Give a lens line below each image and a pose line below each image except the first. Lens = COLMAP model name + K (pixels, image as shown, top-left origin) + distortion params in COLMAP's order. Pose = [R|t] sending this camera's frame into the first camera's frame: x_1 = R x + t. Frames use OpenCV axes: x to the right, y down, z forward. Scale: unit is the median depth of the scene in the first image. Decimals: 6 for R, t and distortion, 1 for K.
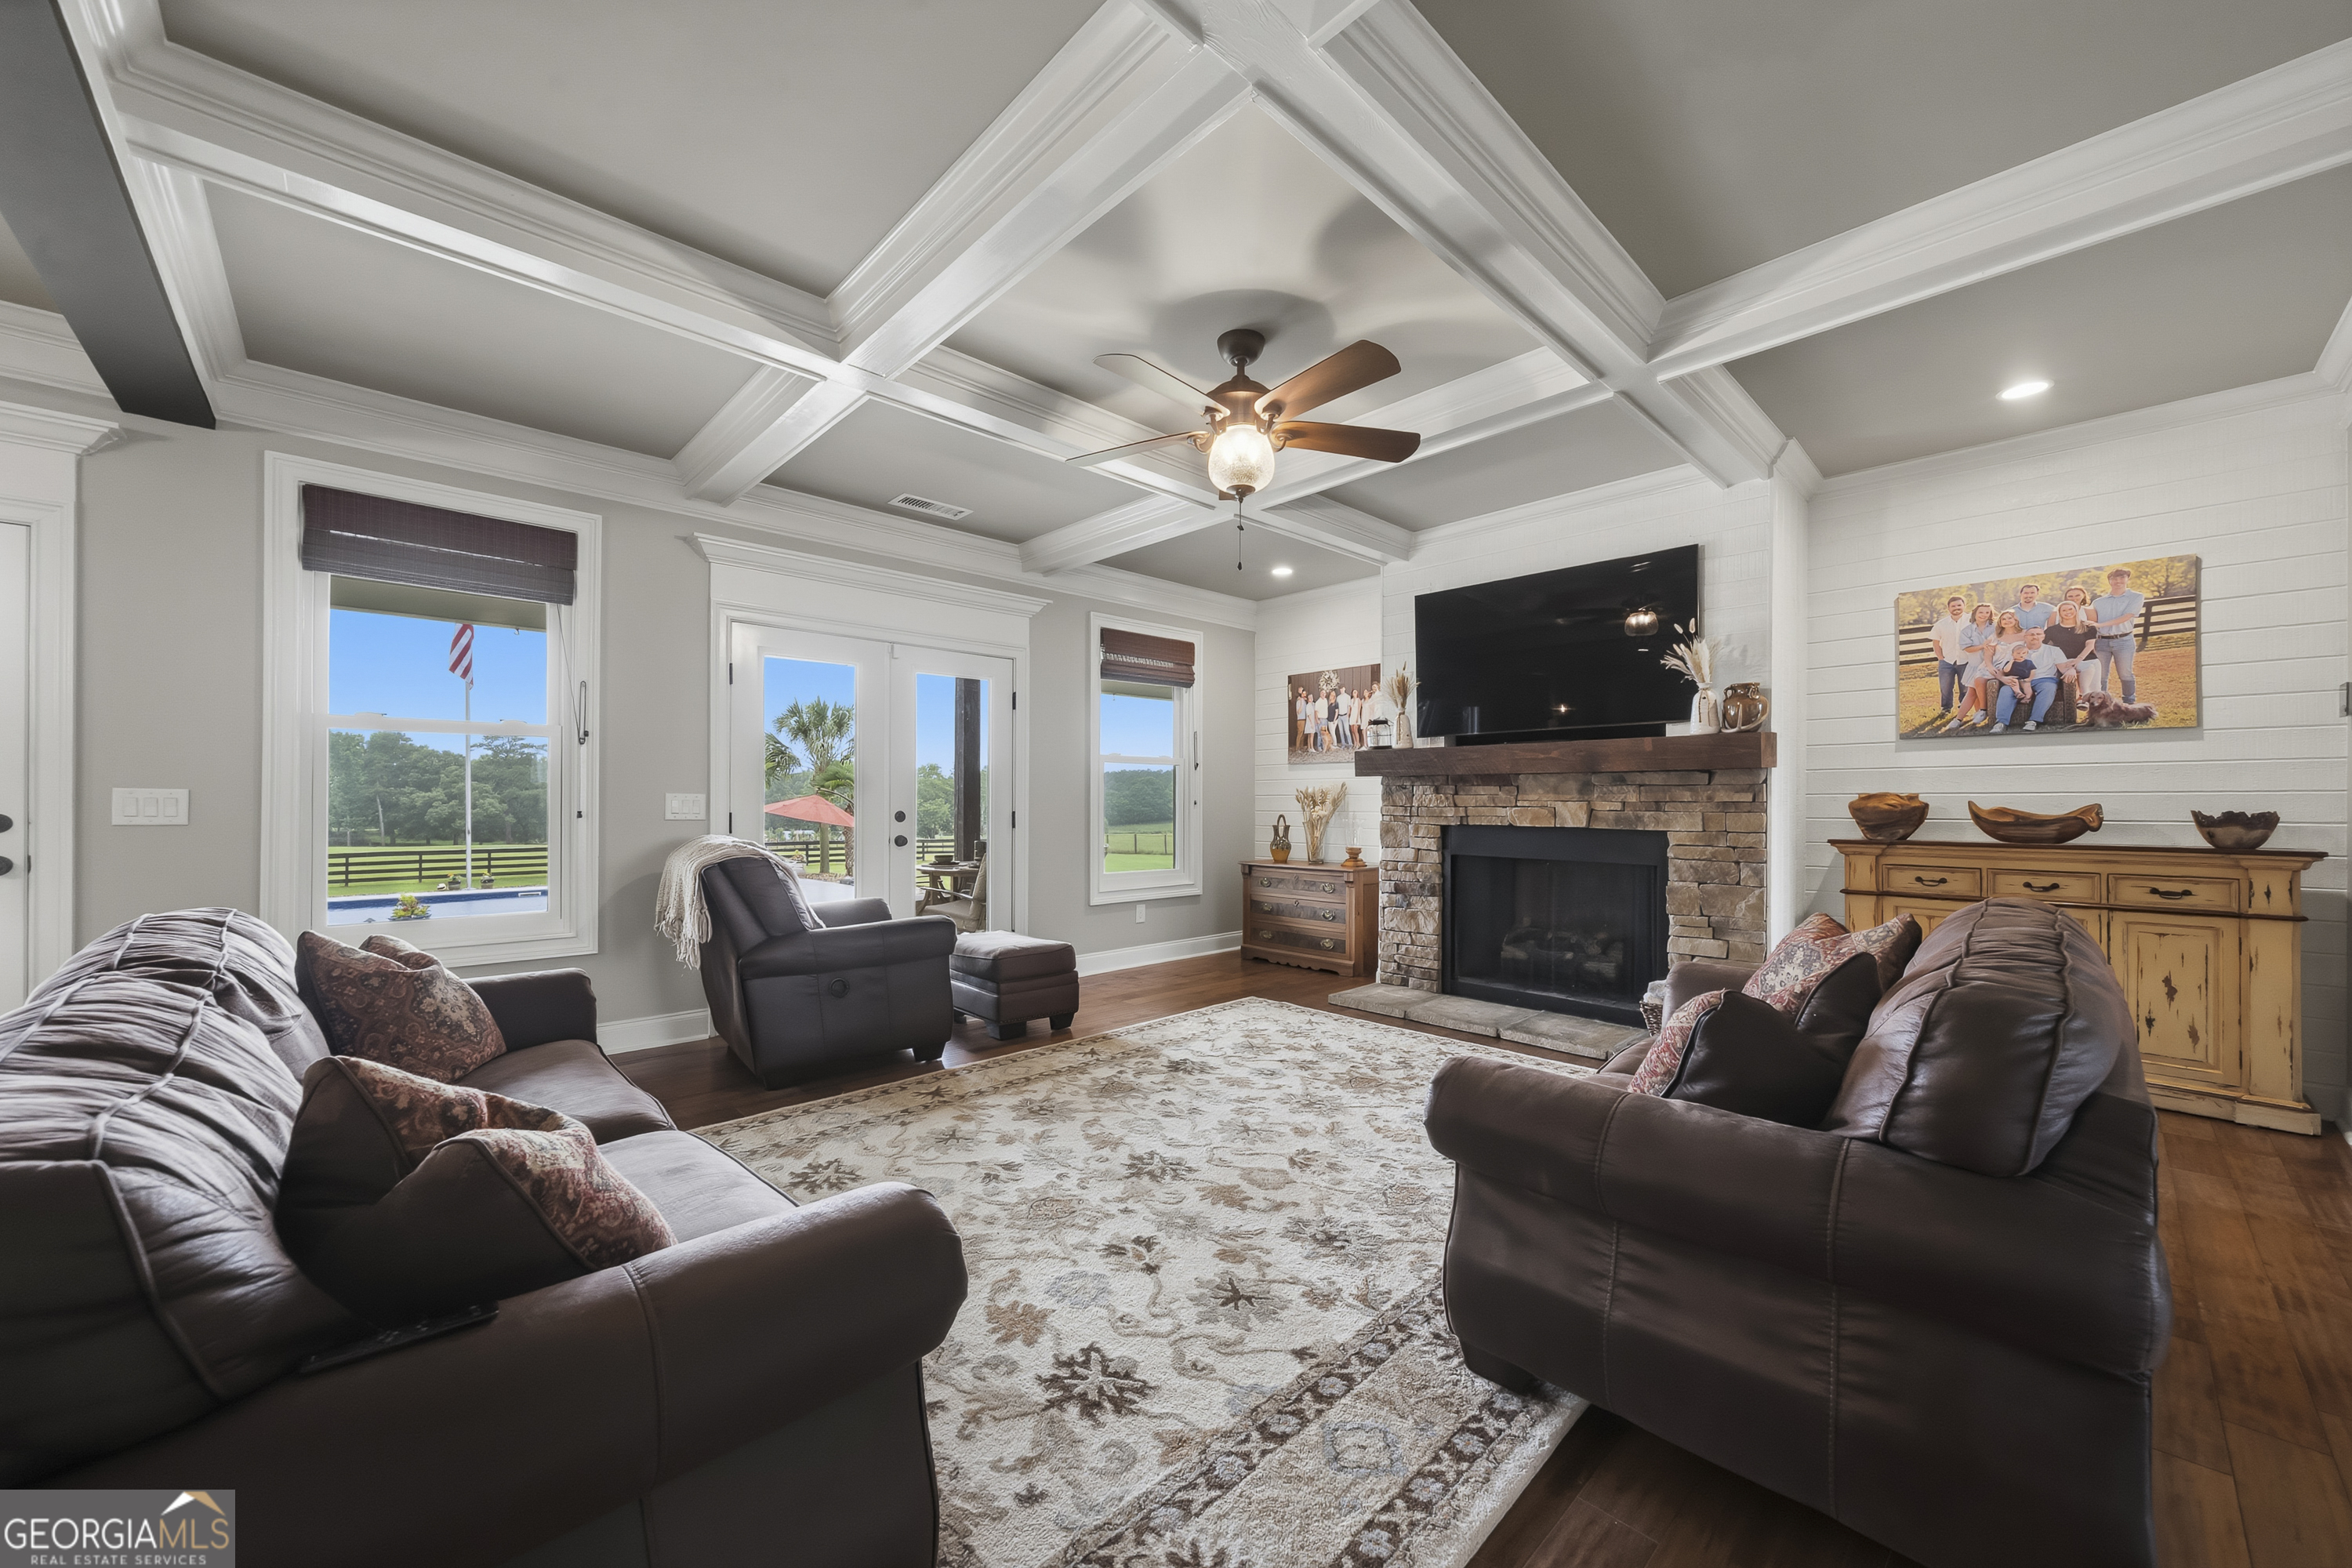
lens RADIAL K [[868.8, 0, 1176.0], [0, 868.8, 784.0], [0, 0, 1]] dist [-0.003998, -0.000138]
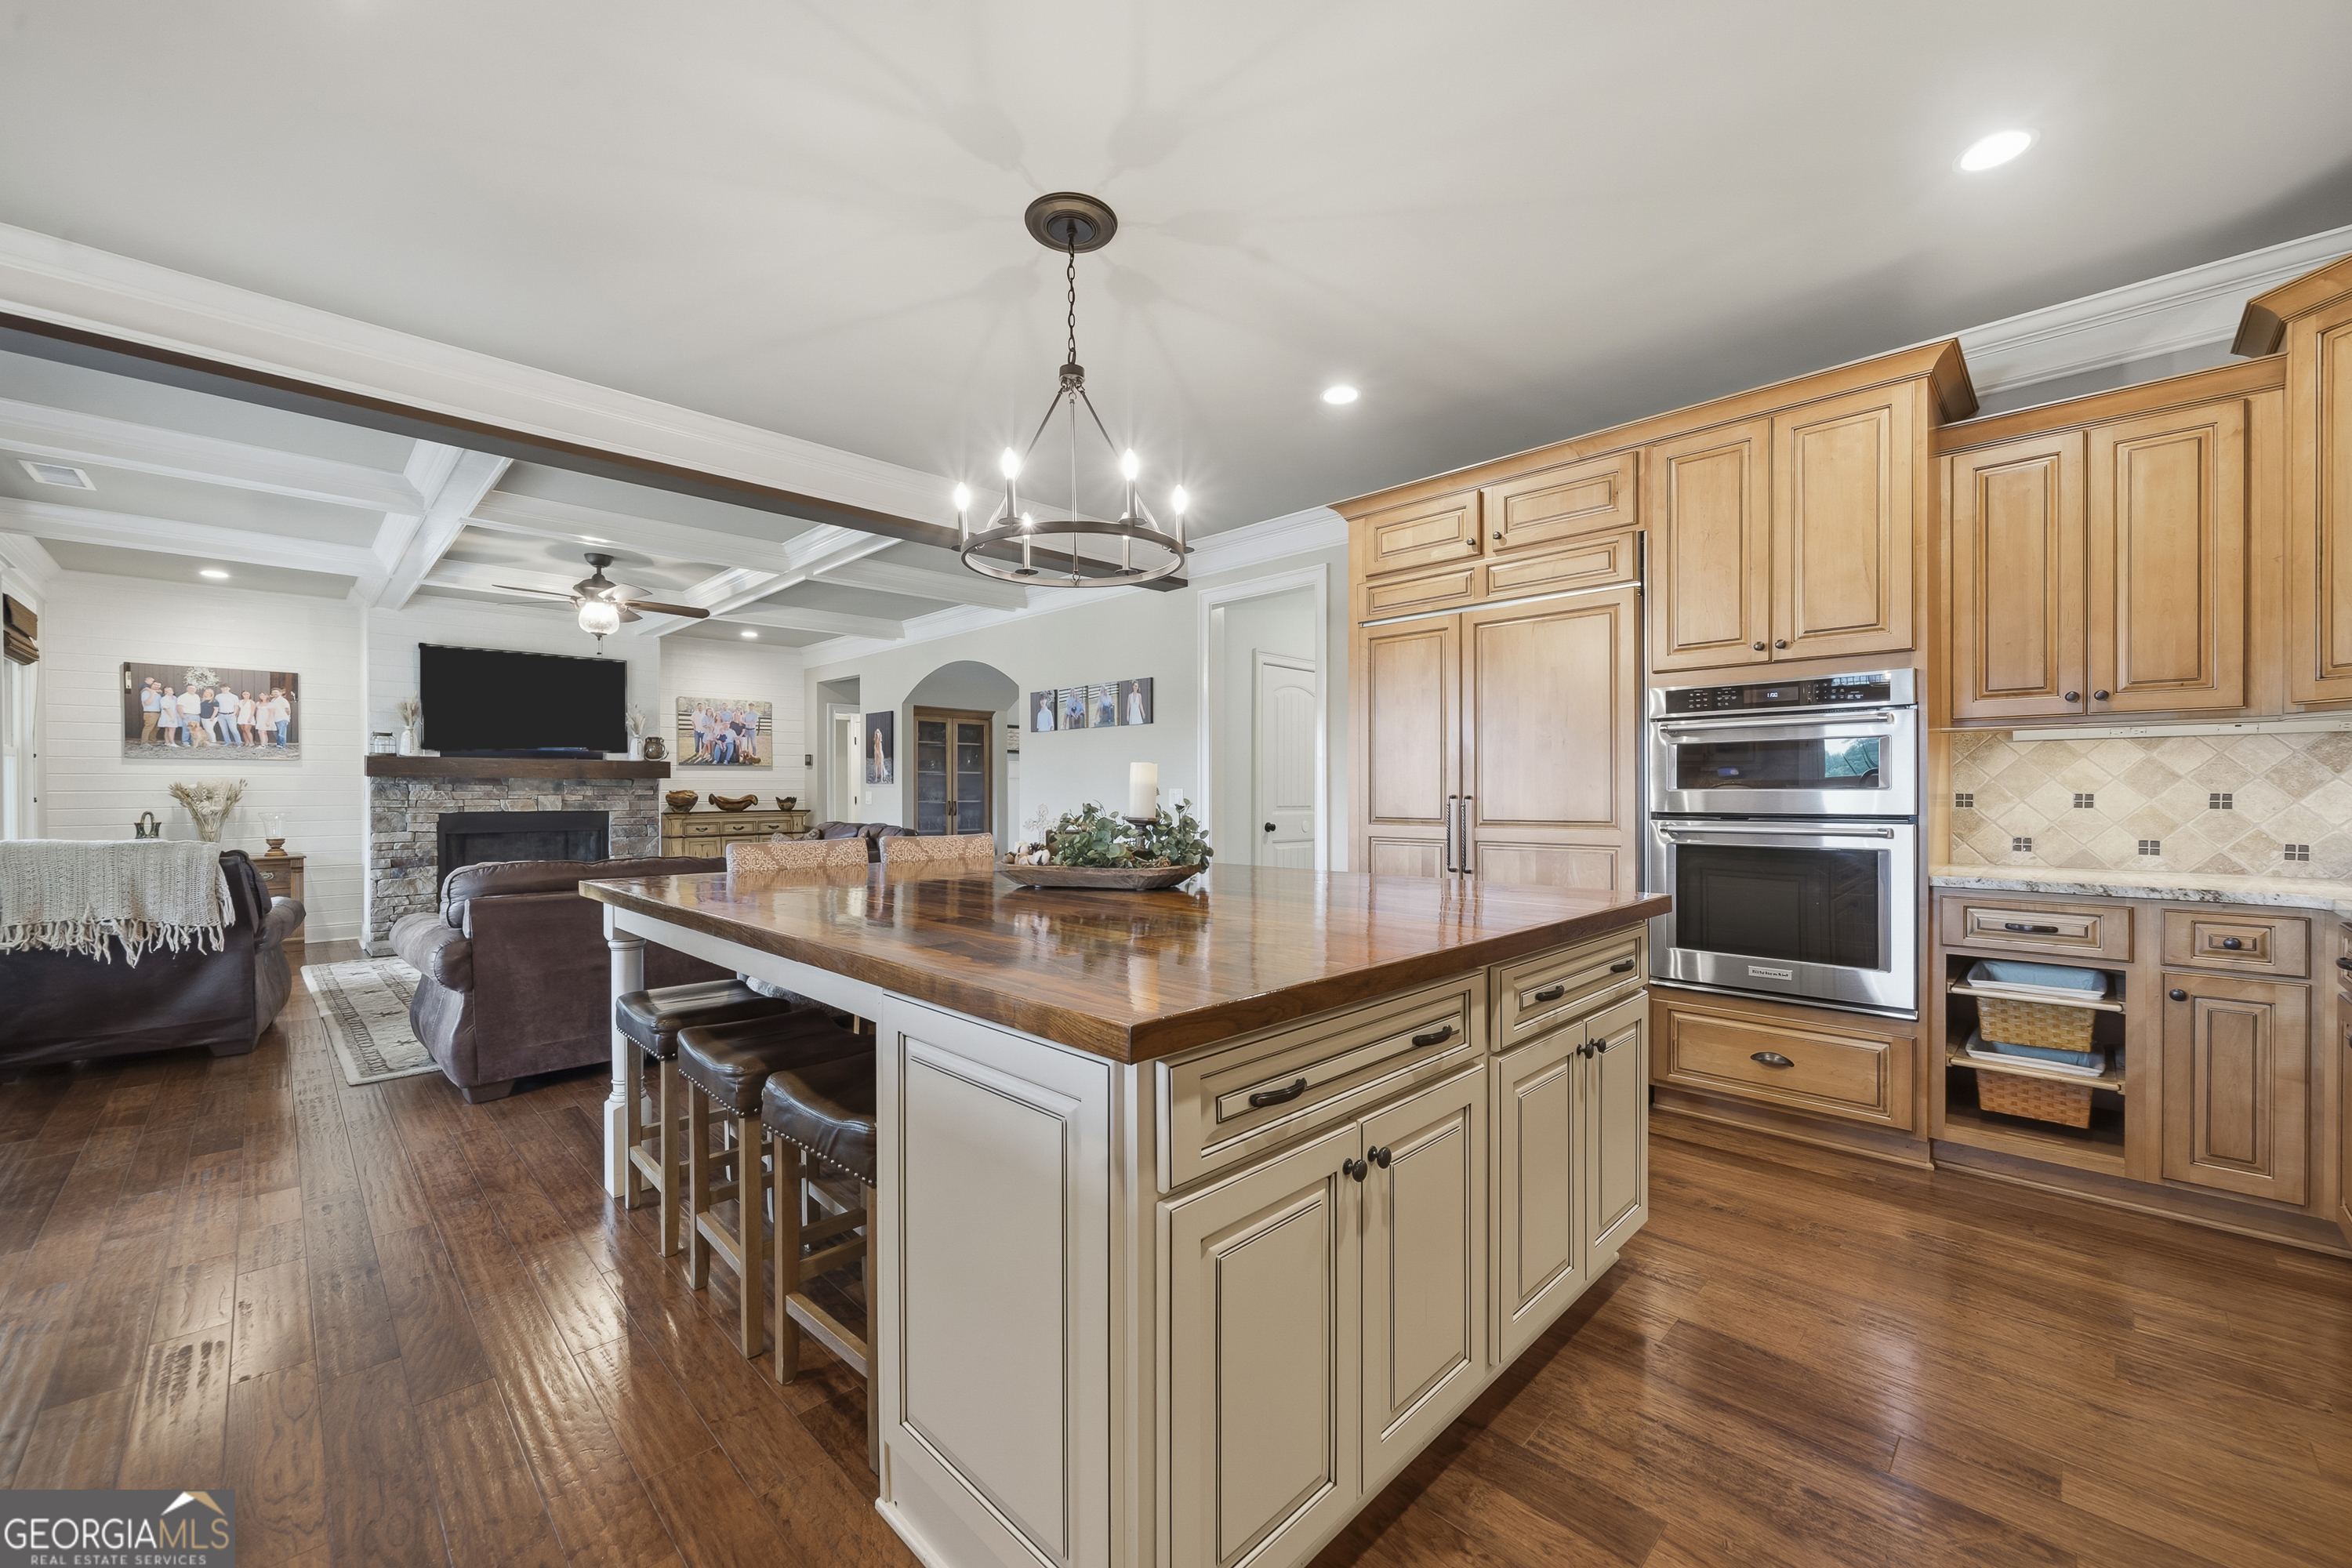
lens RADIAL K [[913.8, 0, 1173.3], [0, 913.8, 794.4], [0, 0, 1]] dist [-0.001137, -0.000176]
pose [[-0.028683, -0.006431, 0.999568, -1.527177], [-0.015950, 0.999855, 0.005975, -0.012536], [-0.999461, -0.015772, -0.028782, -0.160090]]
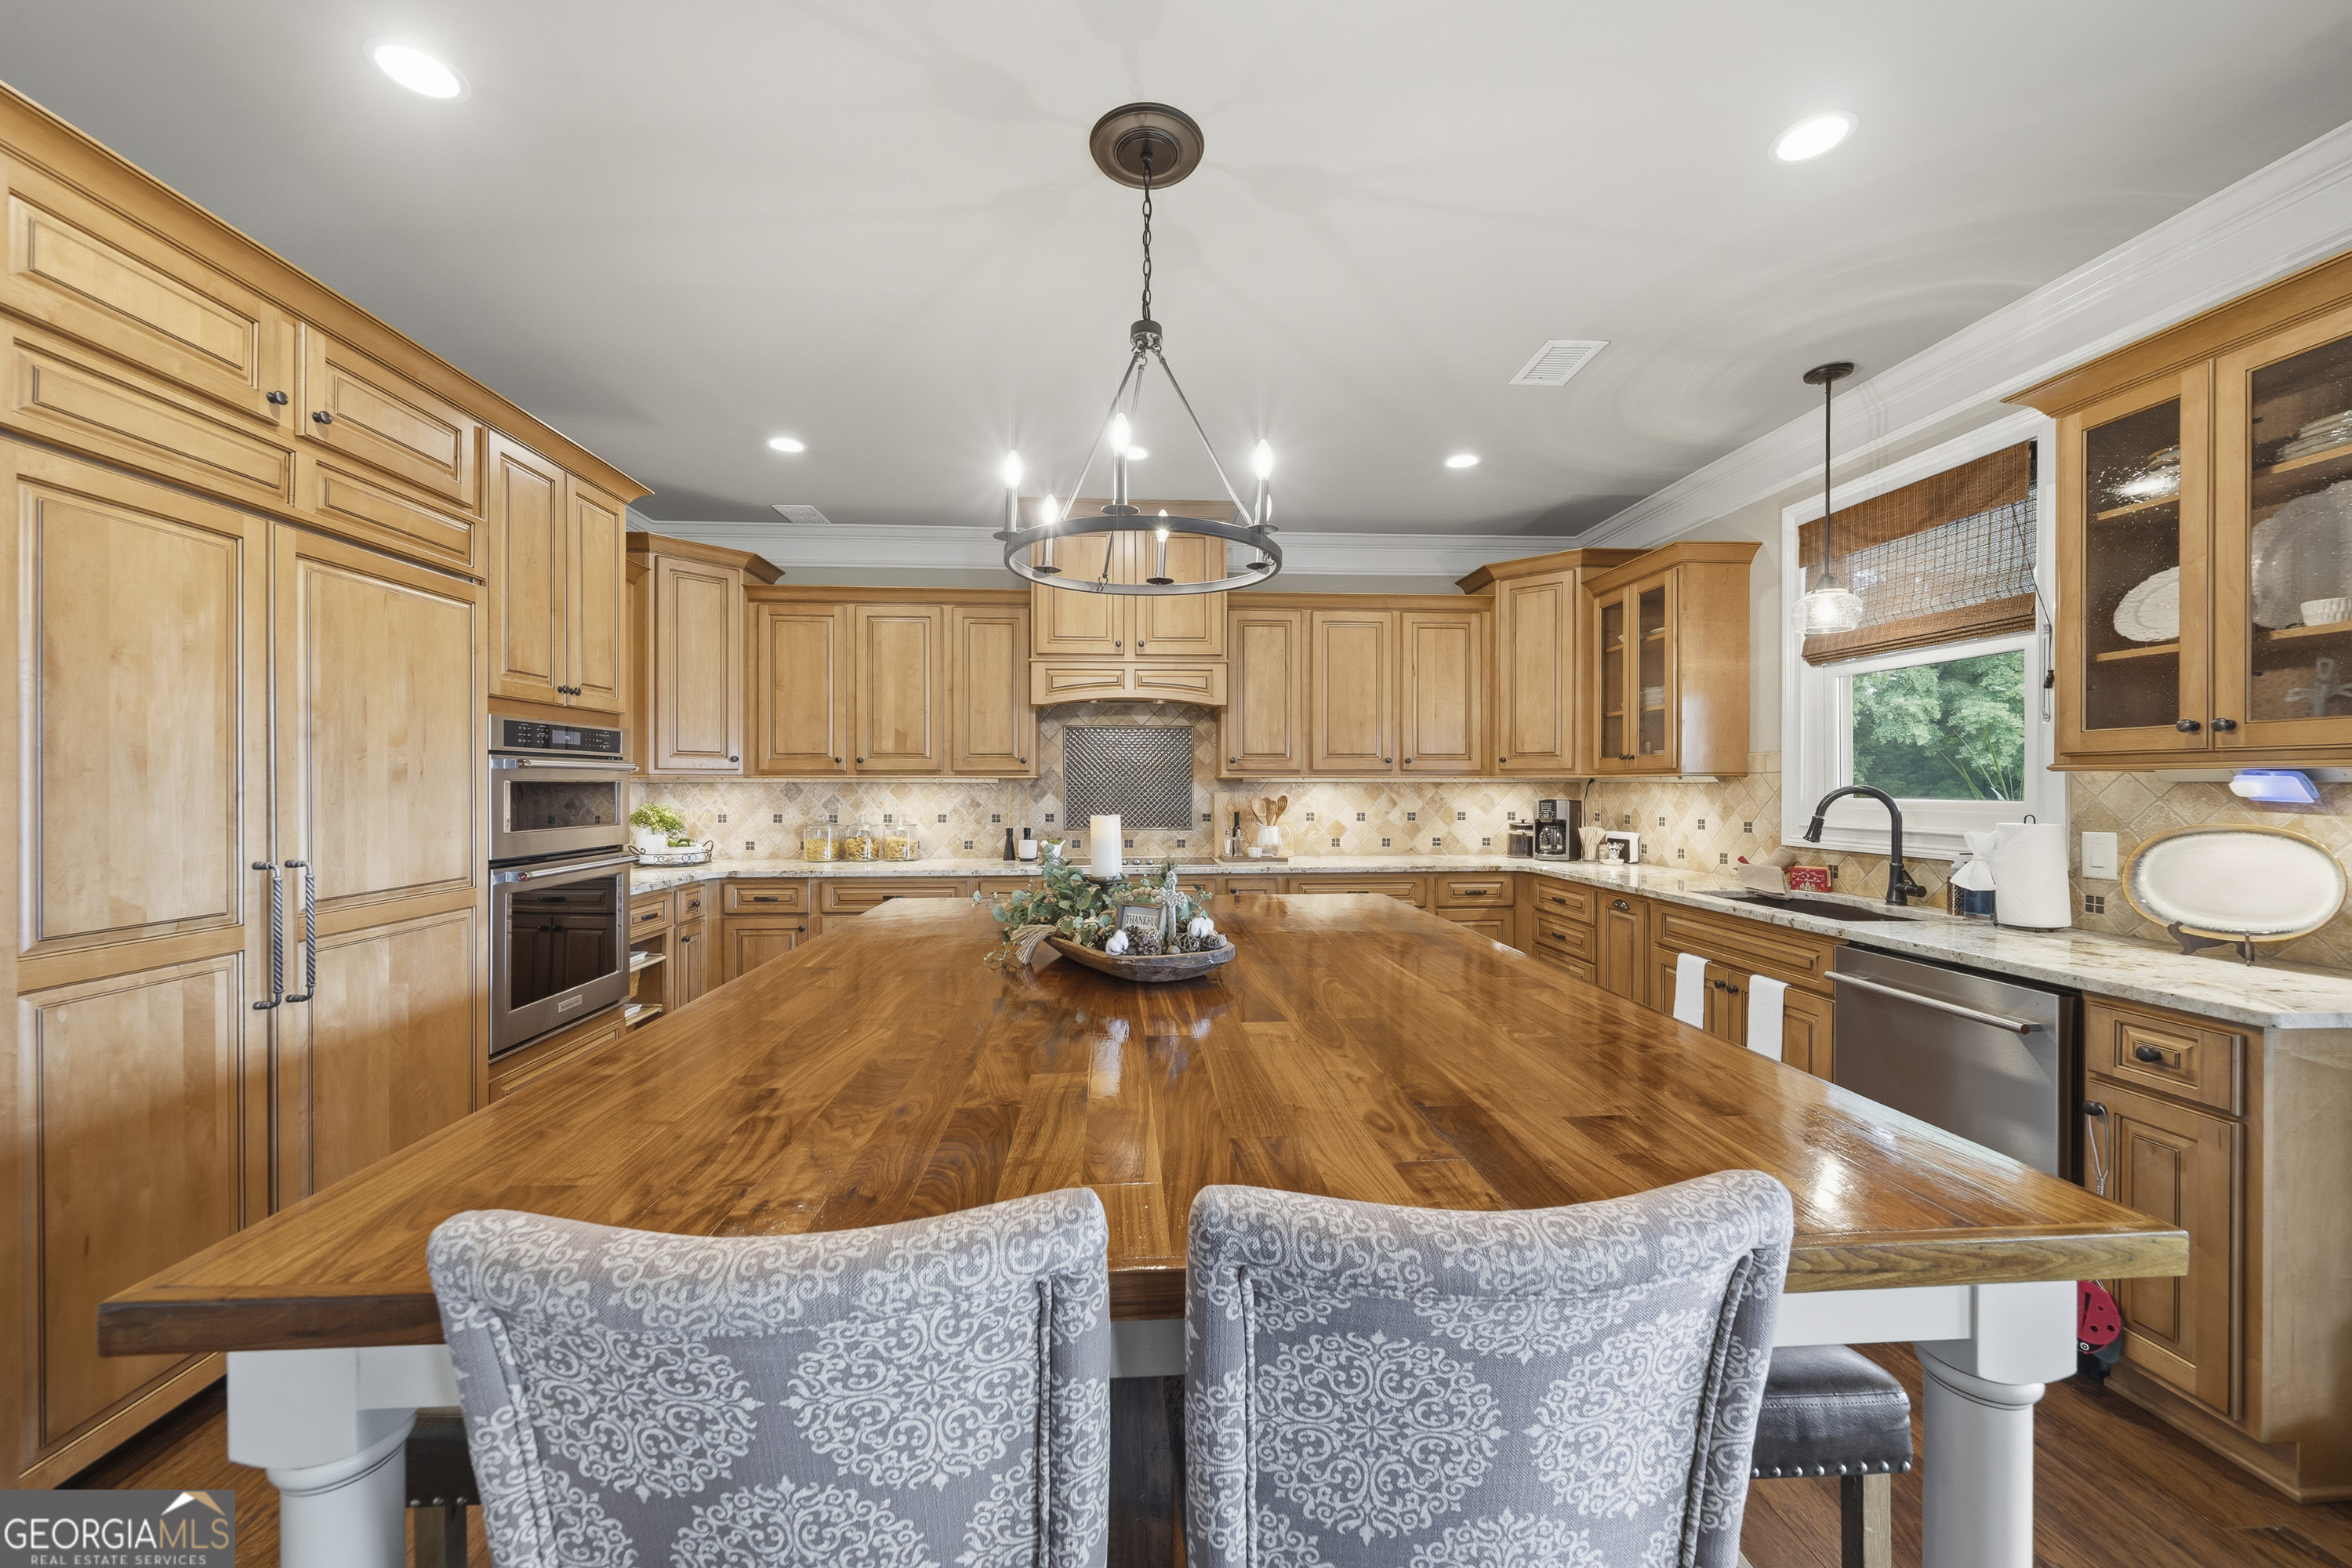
lens RADIAL K [[868.8, 0, 1176.0], [0, 868.8, 784.0], [0, 0, 1]] dist [-0.003998, -0.000138]
pose [[-0.636228, -0.002185, -0.771498, -0.501258], [0.013529, 0.999811, -0.013988, -0.041658], [0.771382, -0.019337, -0.636078, 0.221946]]
